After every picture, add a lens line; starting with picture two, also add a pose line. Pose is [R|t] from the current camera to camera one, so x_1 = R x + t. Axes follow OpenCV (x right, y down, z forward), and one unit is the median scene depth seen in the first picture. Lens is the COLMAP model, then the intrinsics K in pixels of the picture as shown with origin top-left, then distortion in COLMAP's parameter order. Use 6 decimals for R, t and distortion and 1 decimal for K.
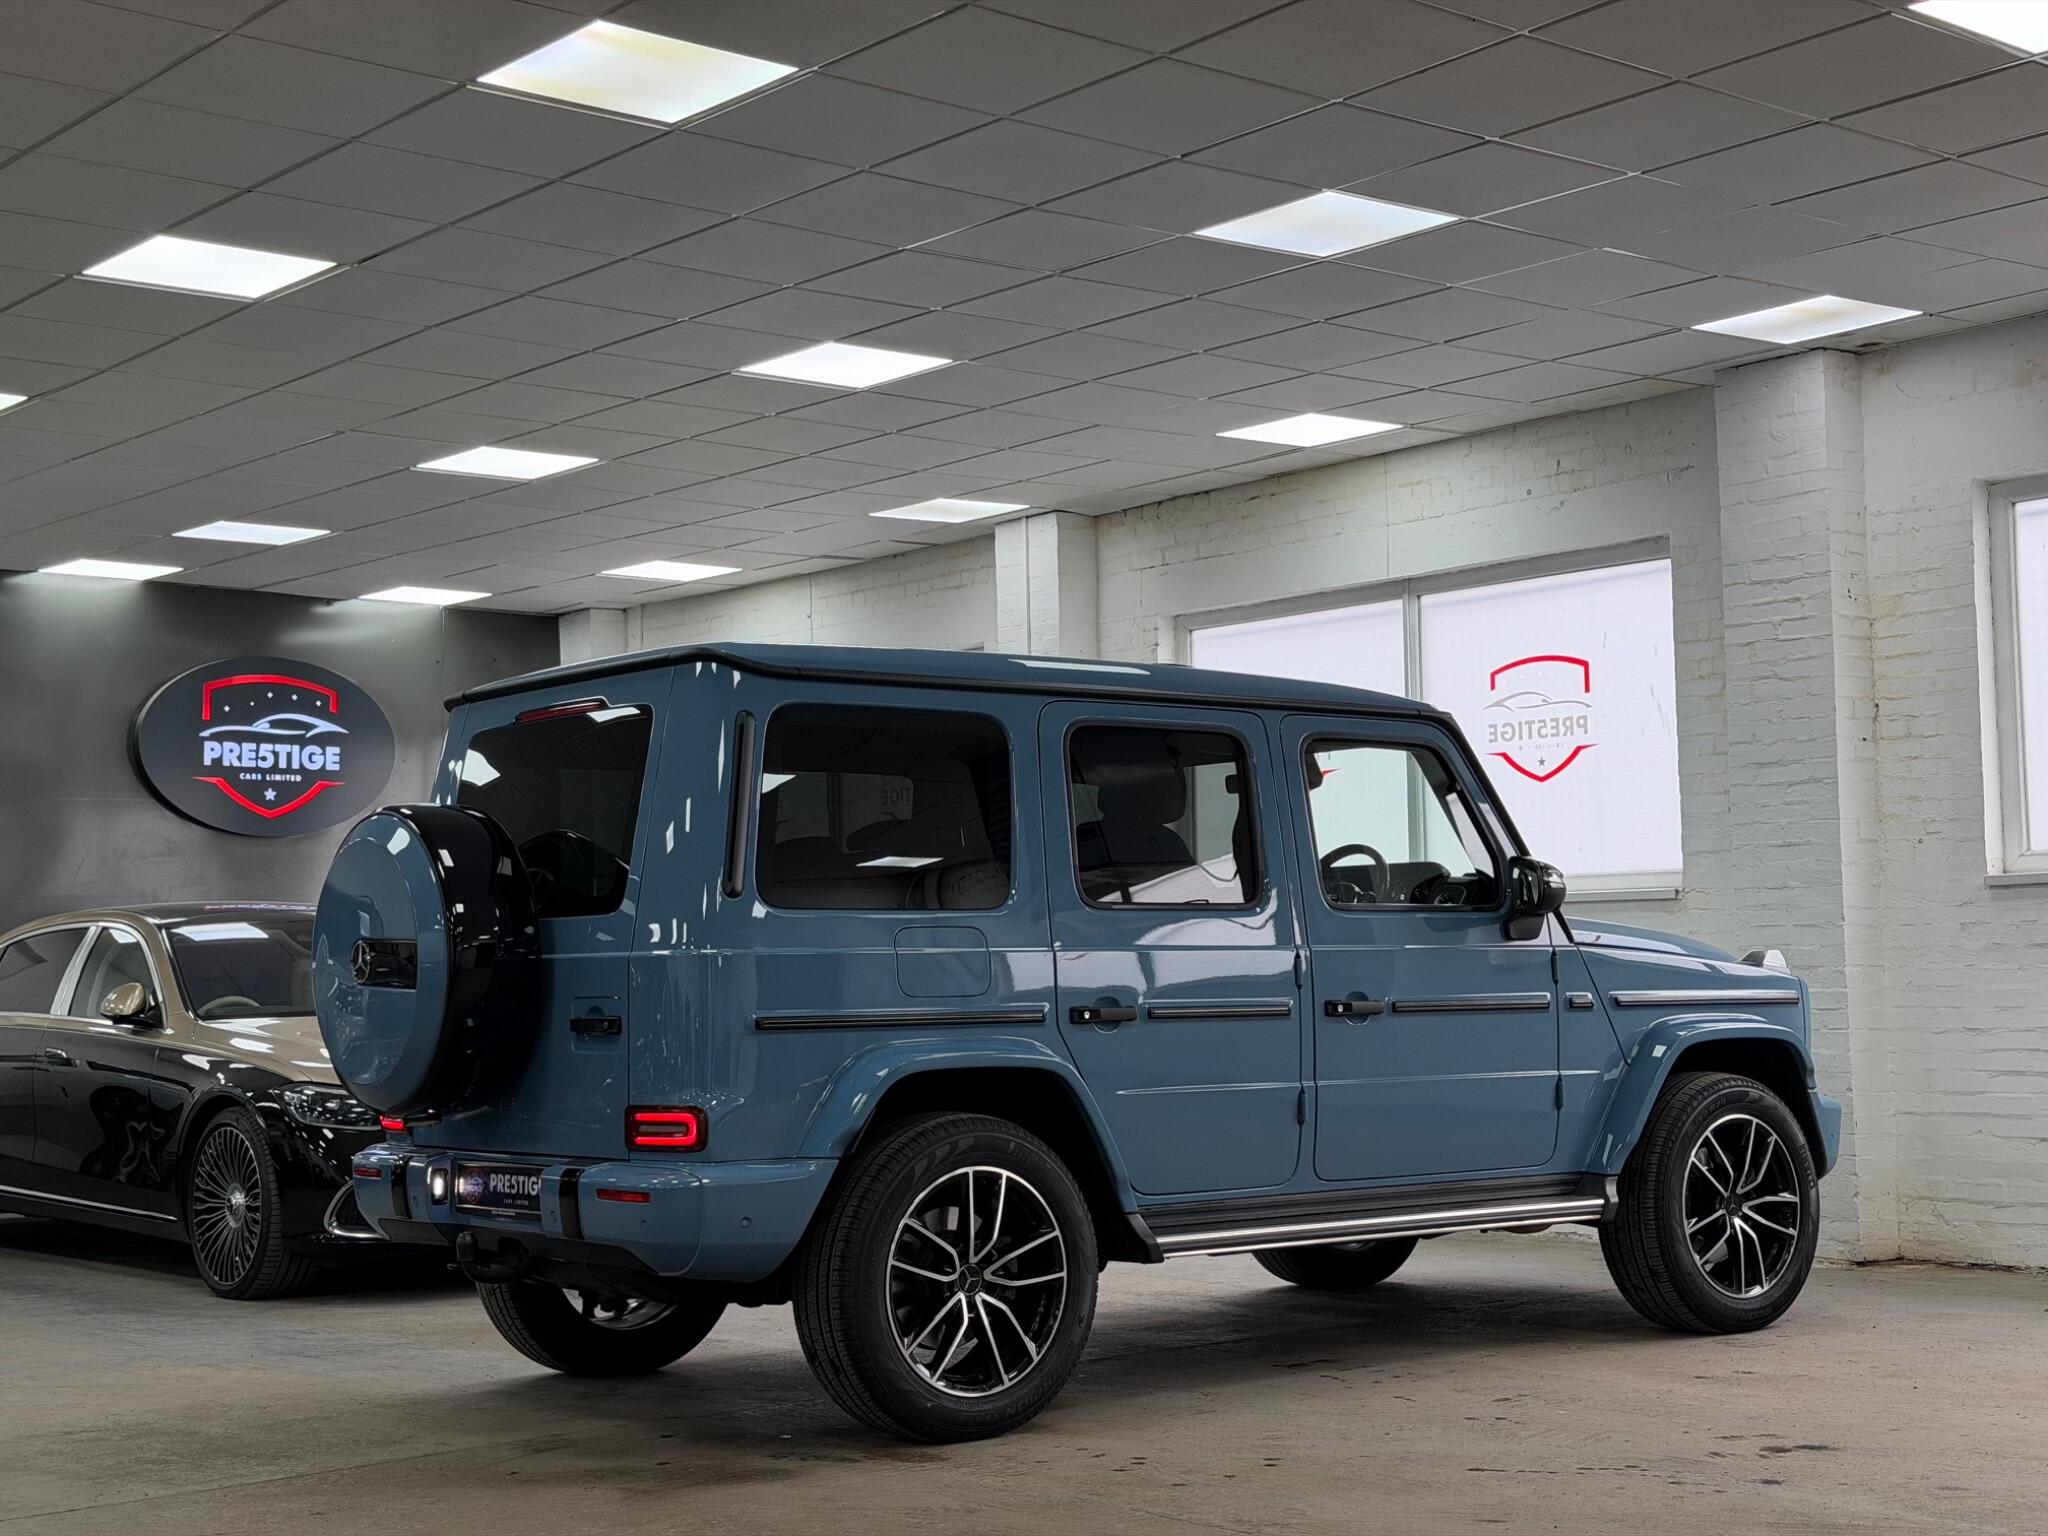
lens RADIAL K [[2860.5, 0, 1026.8], [0, 2860.5, 778.3], [0, 0, 1]] dist [0.132144, 0.000000]
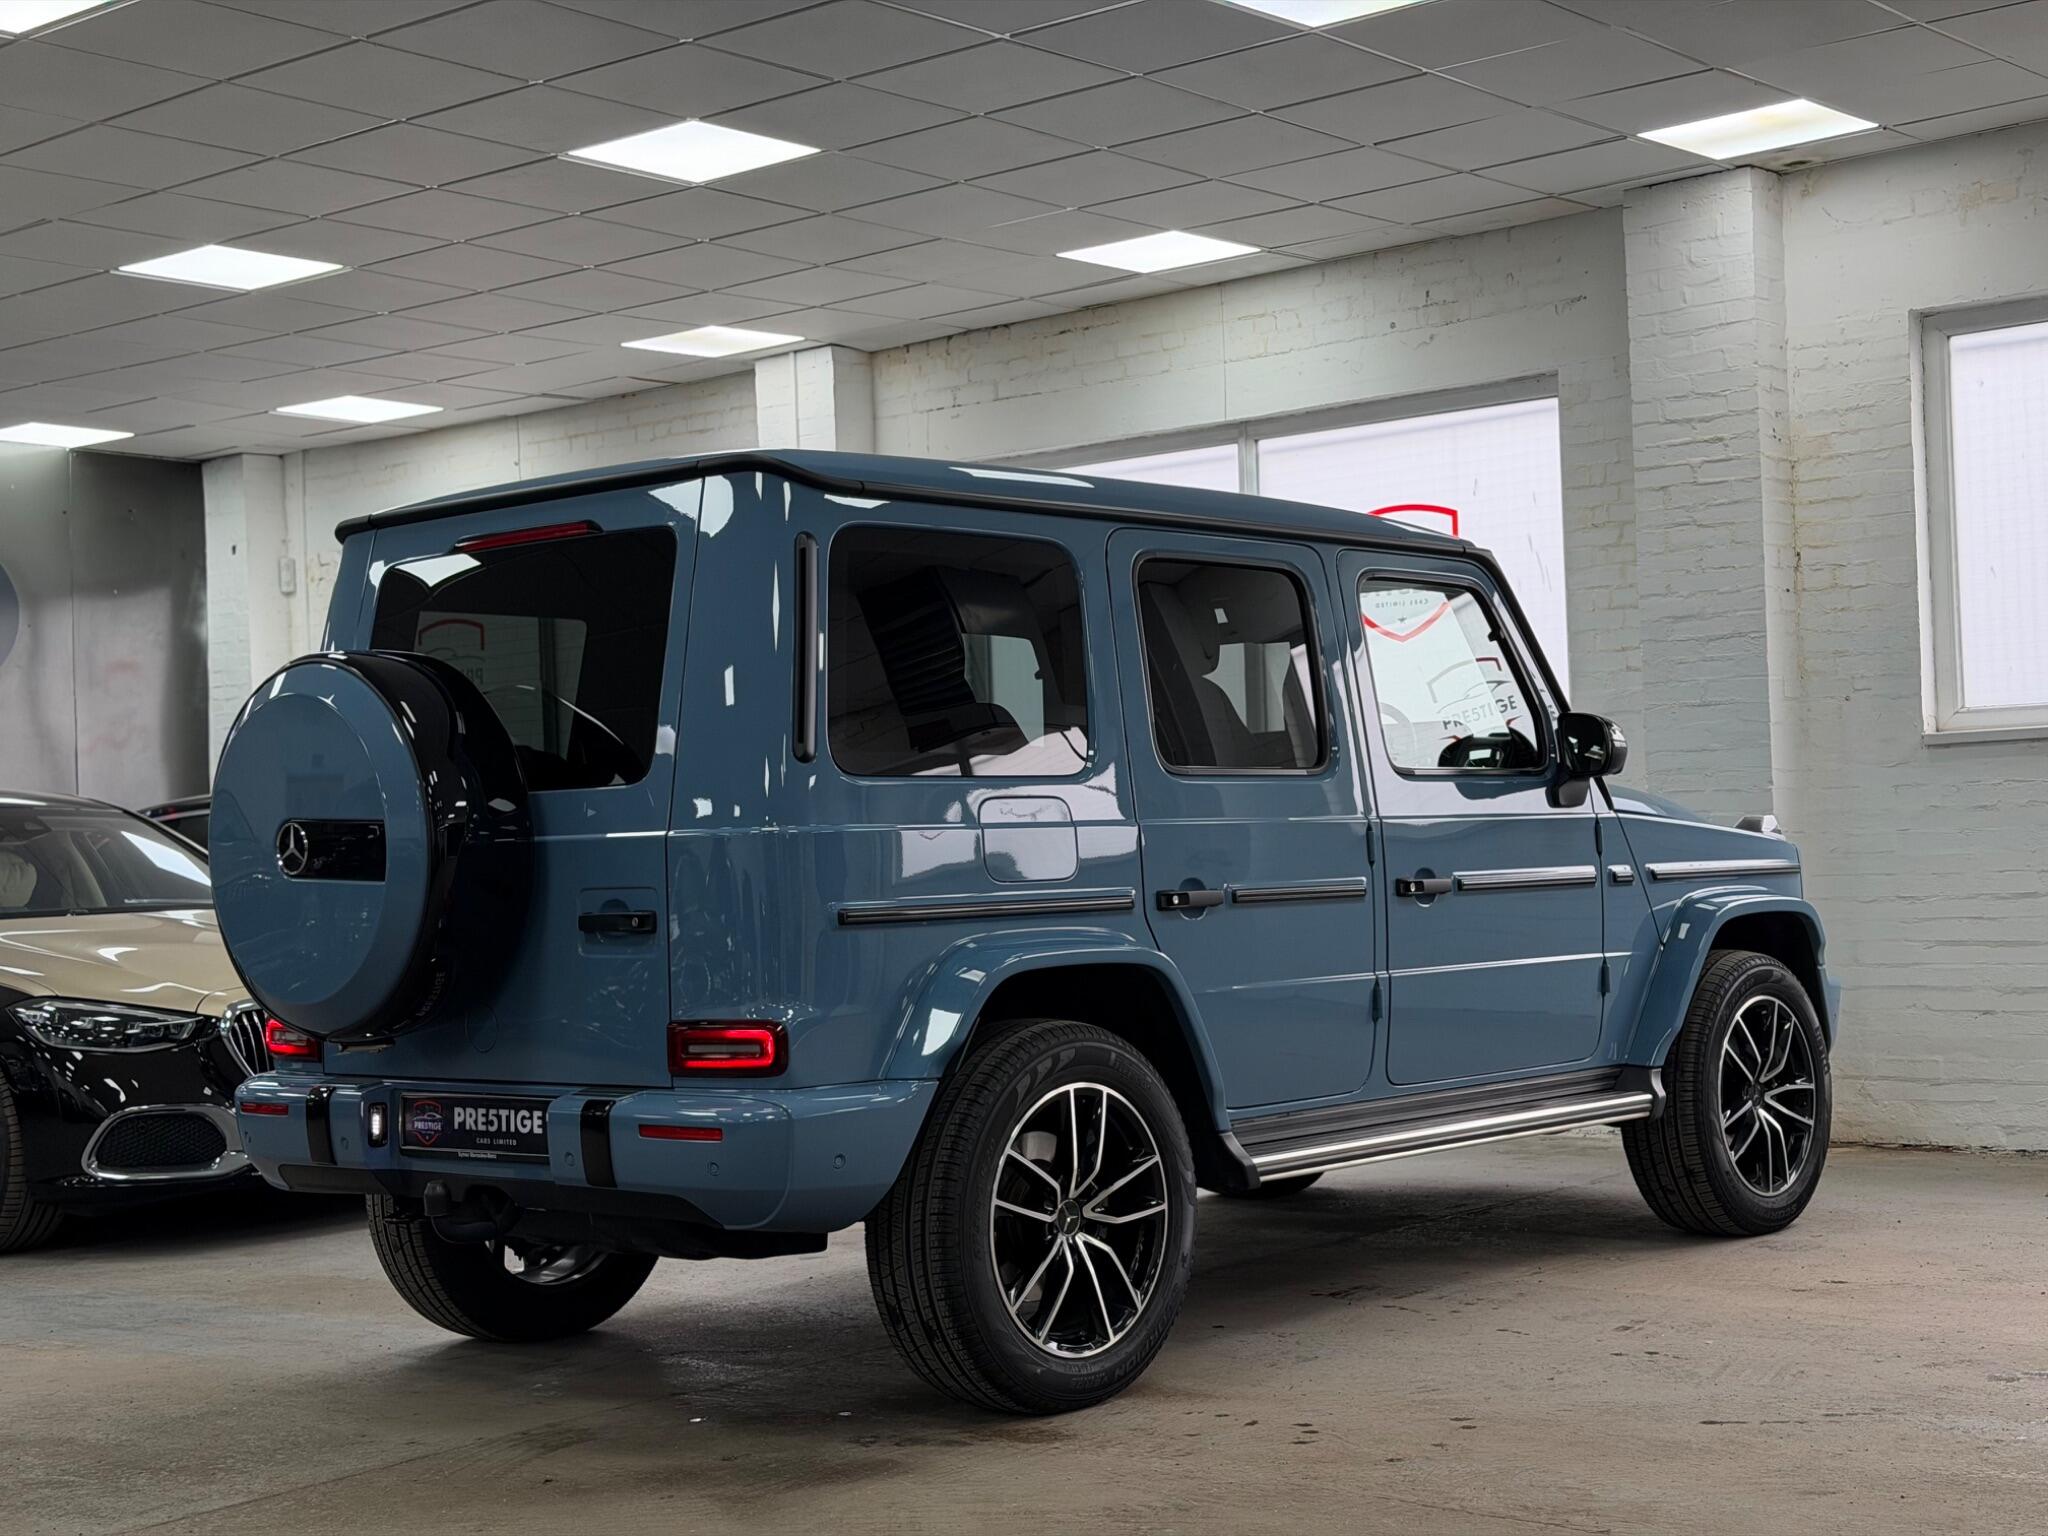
lens RADIAL K [[2860.5, 0, 1025.5], [0, 2860.5, 770.4], [0, 0, 1]] dist [0.132144, 0.000000]
pose [[0.984218, -0.009399, 0.176712, -0.116937], [0.002775, 0.999285, 0.037694, 0.008658], [-0.176940, -0.036609, 0.983541, 0.122695]]
